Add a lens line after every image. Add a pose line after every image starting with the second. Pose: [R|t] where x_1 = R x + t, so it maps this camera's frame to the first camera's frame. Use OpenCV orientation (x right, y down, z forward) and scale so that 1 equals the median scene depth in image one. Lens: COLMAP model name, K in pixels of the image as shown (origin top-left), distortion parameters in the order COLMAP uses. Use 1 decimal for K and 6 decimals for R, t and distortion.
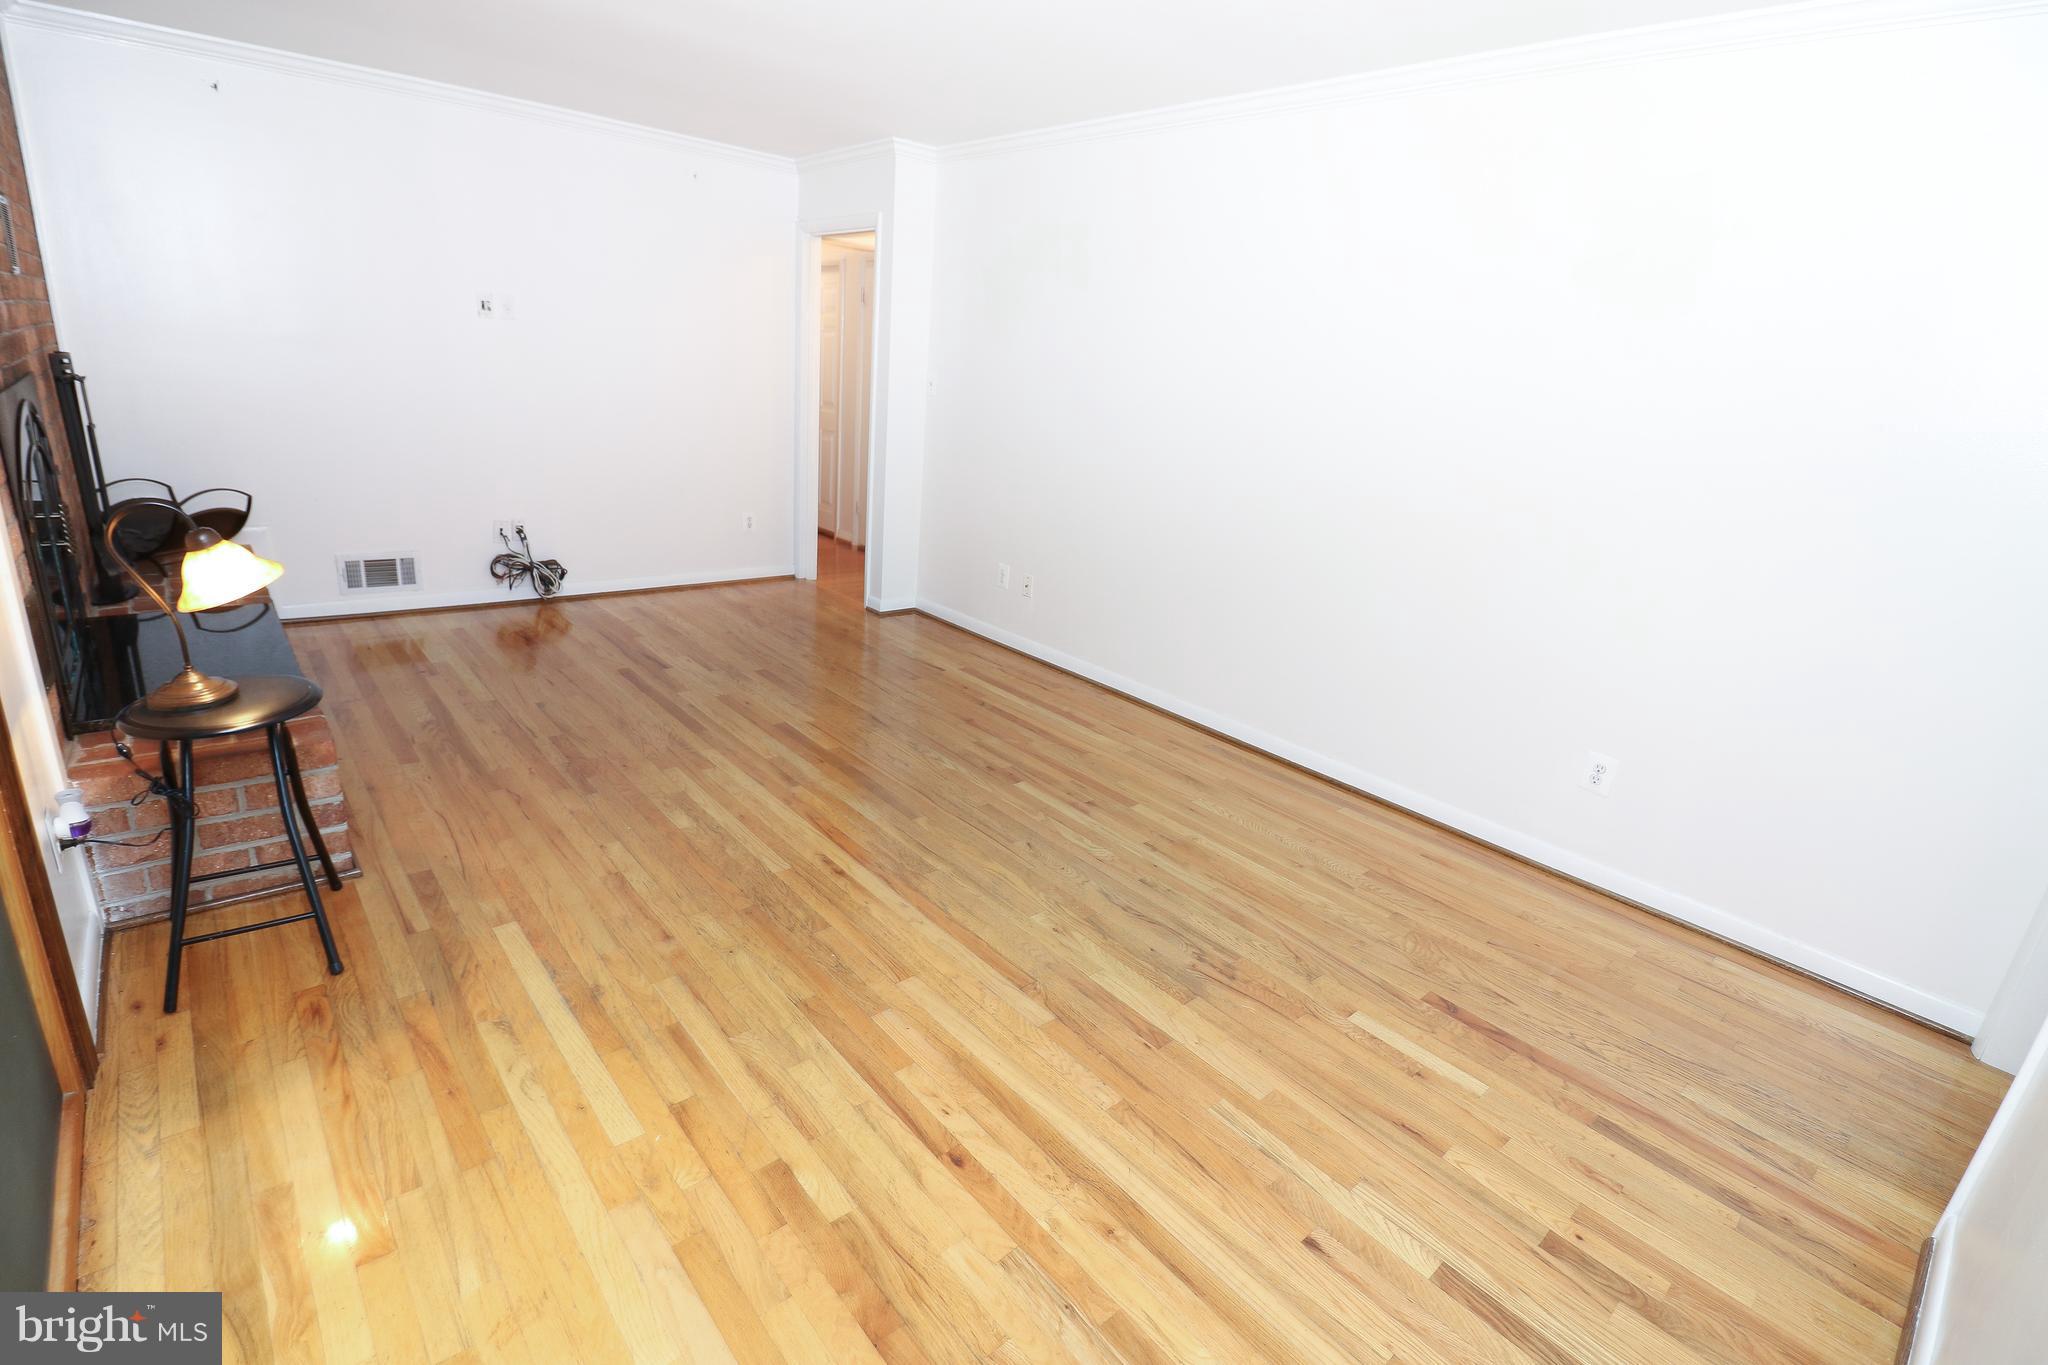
lens RADIAL K [[939.1, 0, 1024.6], [0, 939.1, 677.5], [0, 0, 1]] dist [-0.010526, -0.007102]
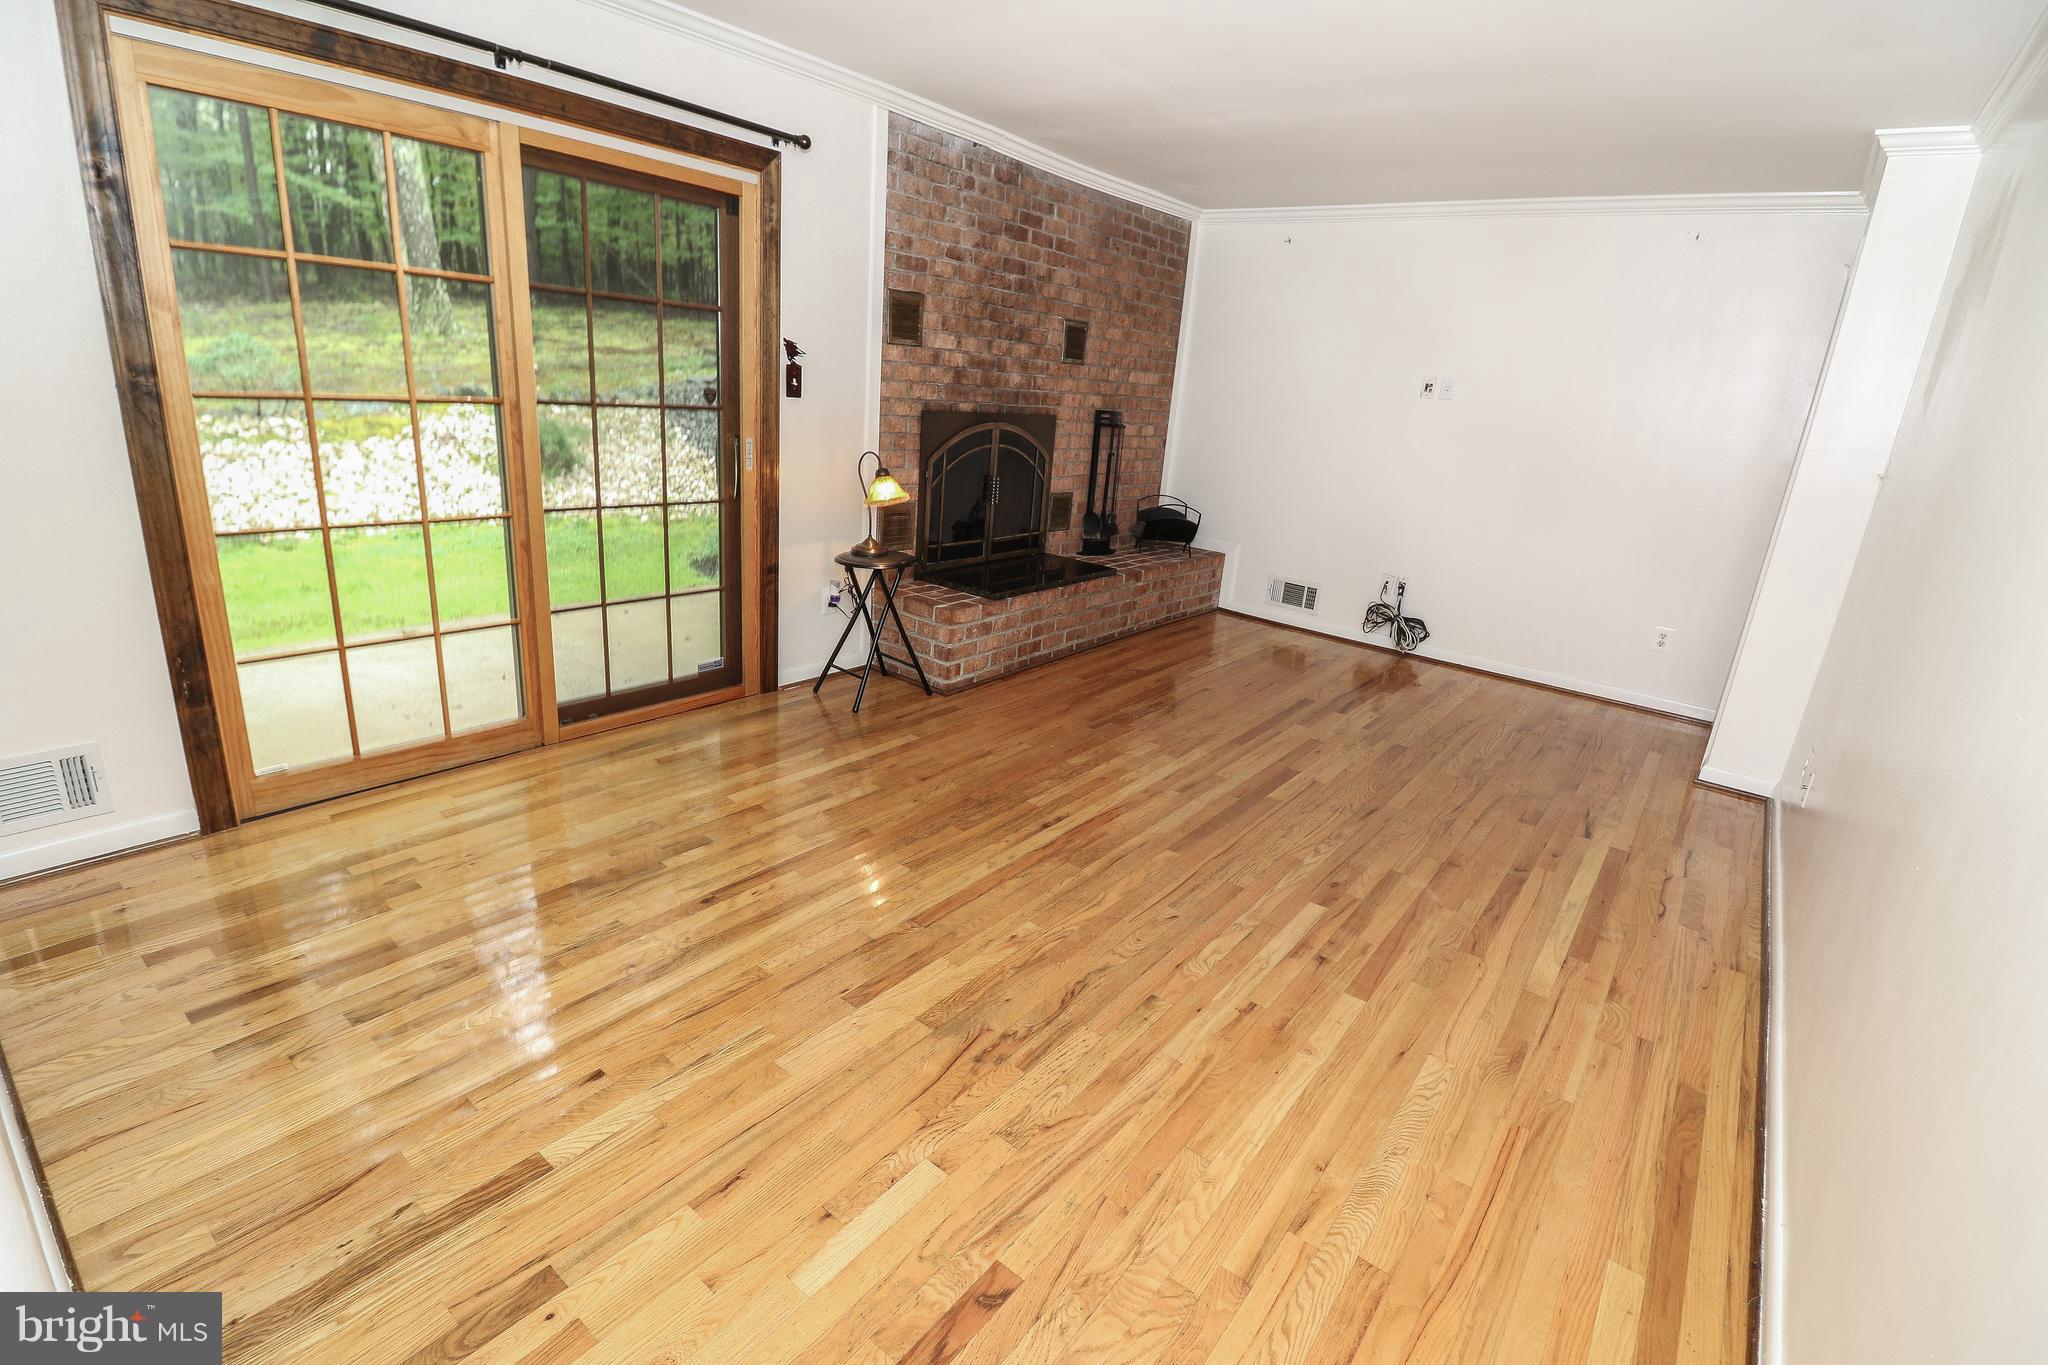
lens RADIAL K [[939.1, 0, 1023.2], [0, 939.1, 683.4], [0, 0, 1]] dist [-0.010526, -0.007102]
pose [[0.184031, 0.244274, -0.952084, 0.736845], [-0.370787, 0.914317, 0.162914, -0.108531], [0.910302, 0.323039, 0.258836, 0.553887]]
